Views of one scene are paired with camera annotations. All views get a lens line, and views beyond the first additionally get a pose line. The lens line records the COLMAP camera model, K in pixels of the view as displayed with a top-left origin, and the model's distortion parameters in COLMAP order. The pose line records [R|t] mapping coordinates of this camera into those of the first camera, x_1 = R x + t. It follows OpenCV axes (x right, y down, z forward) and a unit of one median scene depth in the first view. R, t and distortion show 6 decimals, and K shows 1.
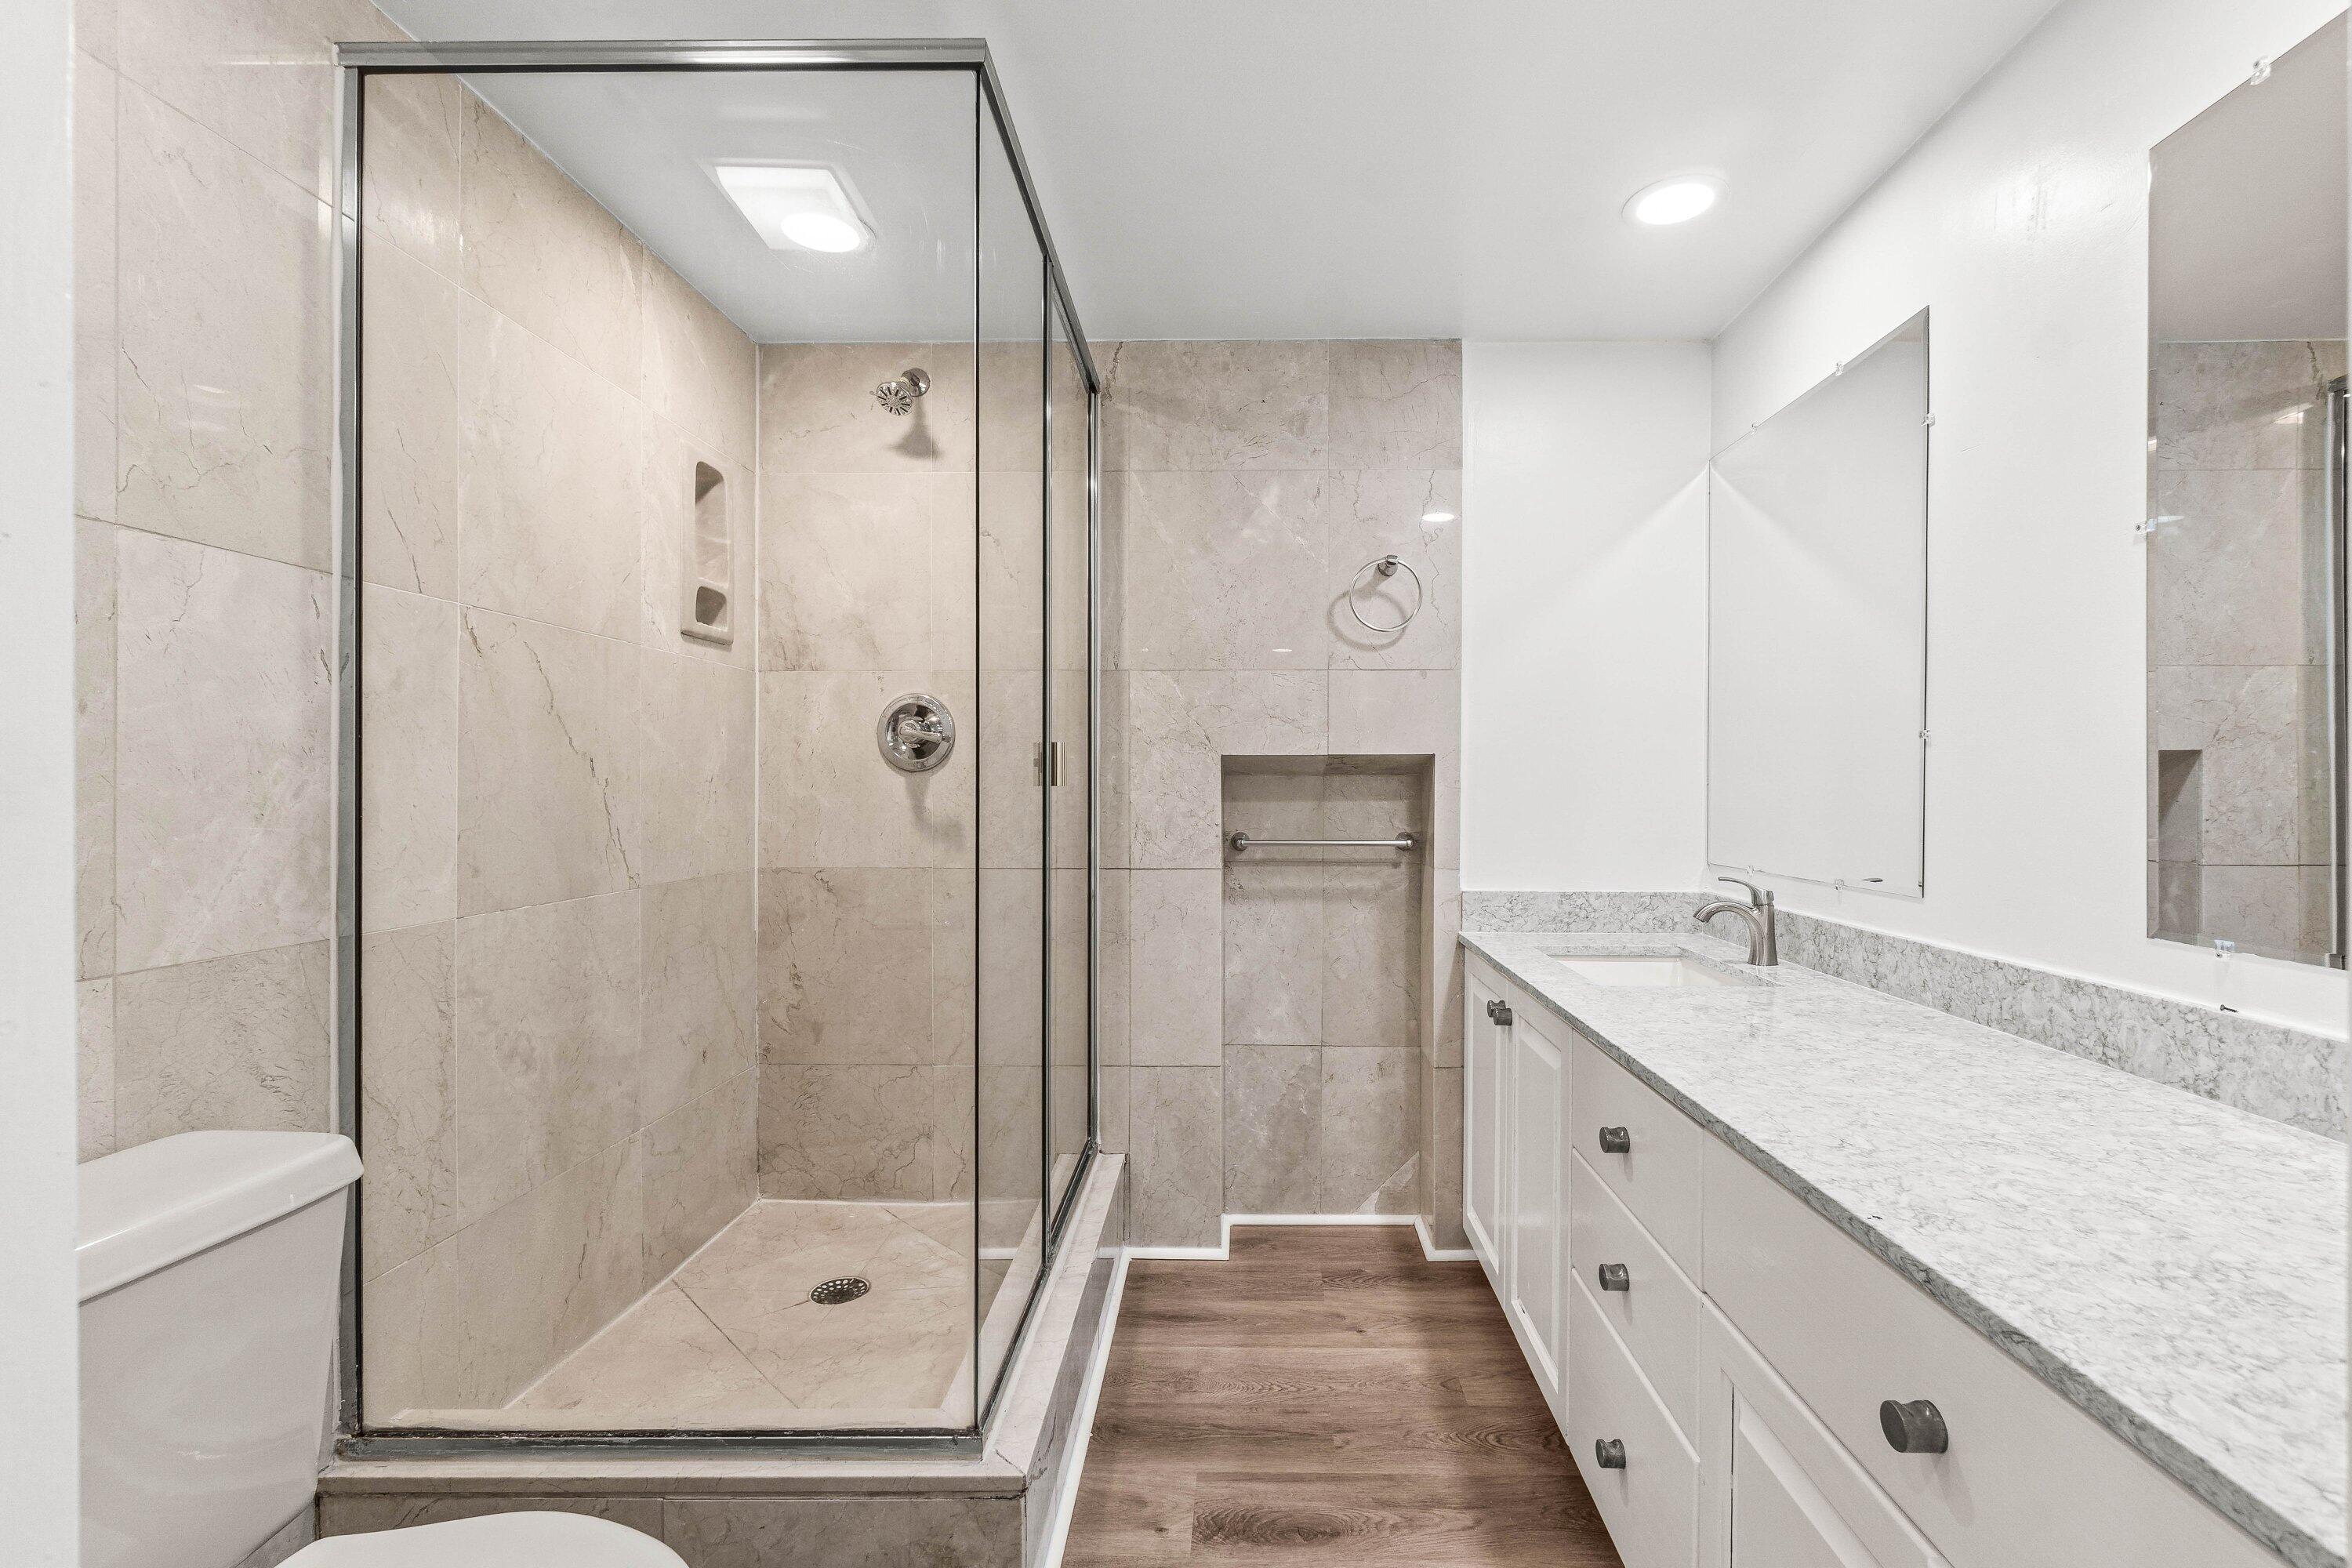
lens RADIAL K [[1052.7, 0, 1209.4], [0, 1052.7, 799.7], [0, 0, 1]] dist [-0.008251, 0.003940]
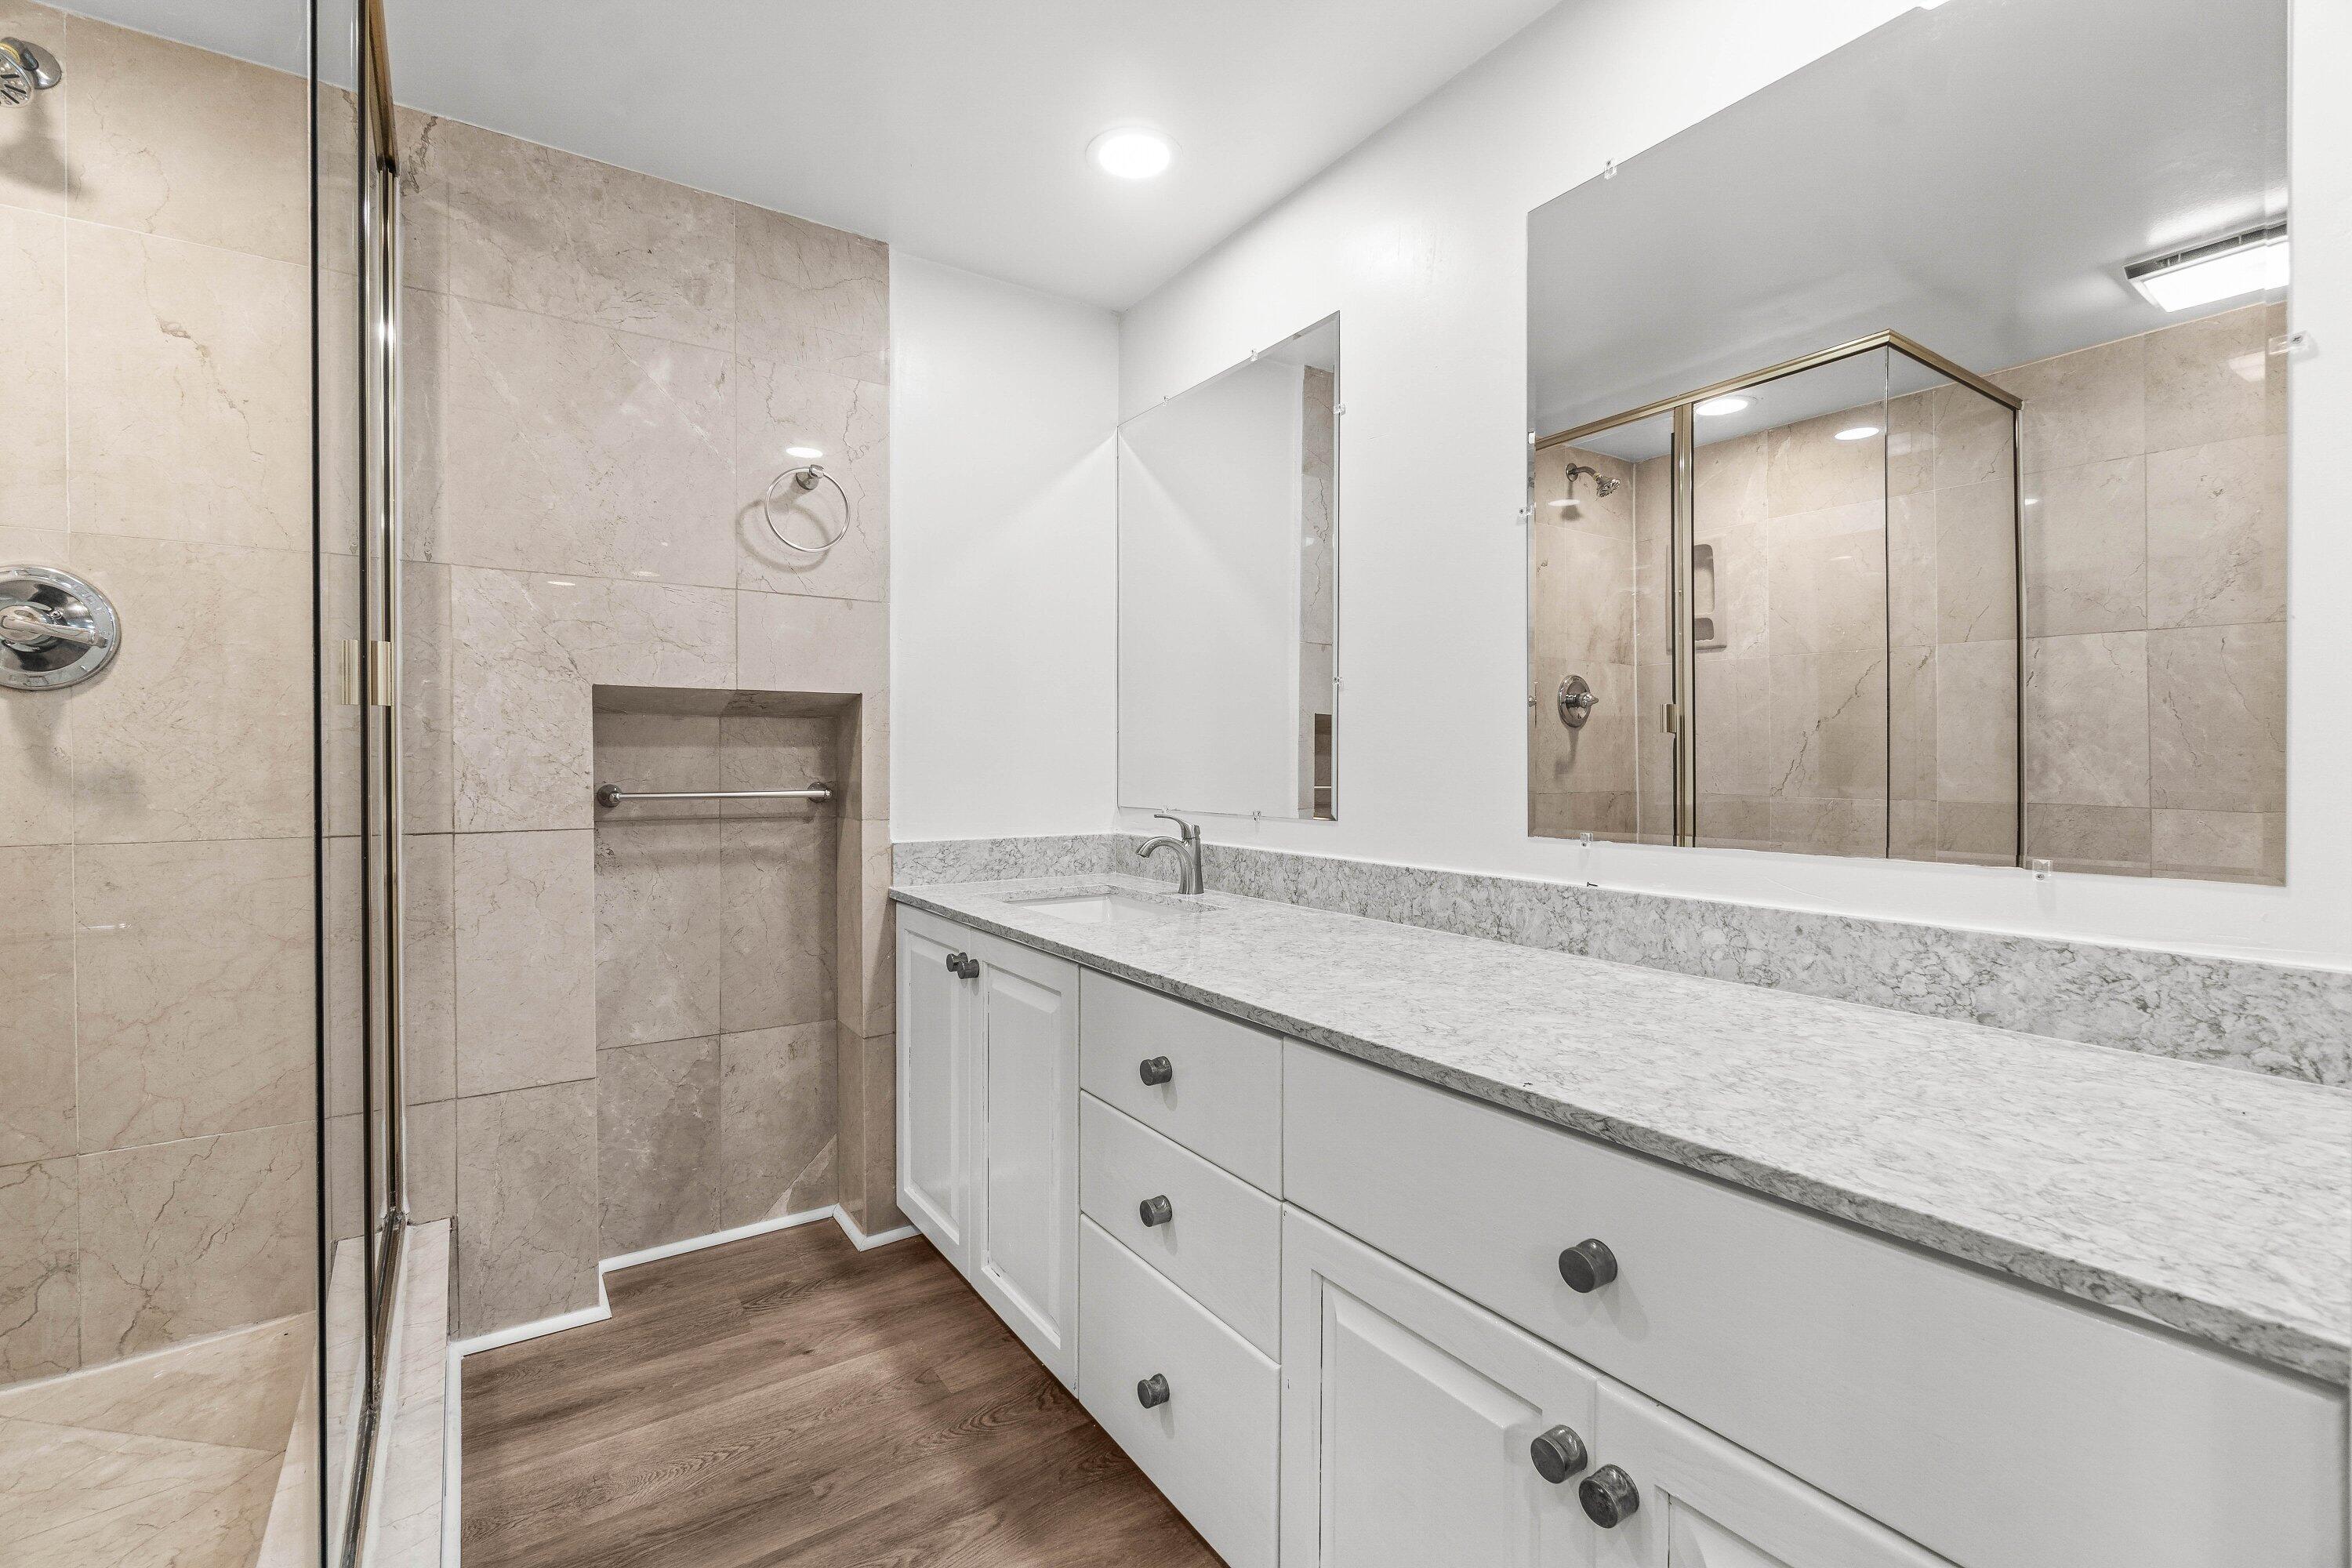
lens RADIAL K [[1037.6, 0, 1174.8], [0, 1037.6, 778.9], [0, 0, 1]] dist [-0.011628, 0.004024]
pose [[0.811857, -0.007494, 0.583809, -0.108299], [0.004524, 0.999968, 0.006545, 0.031163], [-0.583839, -0.002673, 0.811865, 0.140285]]
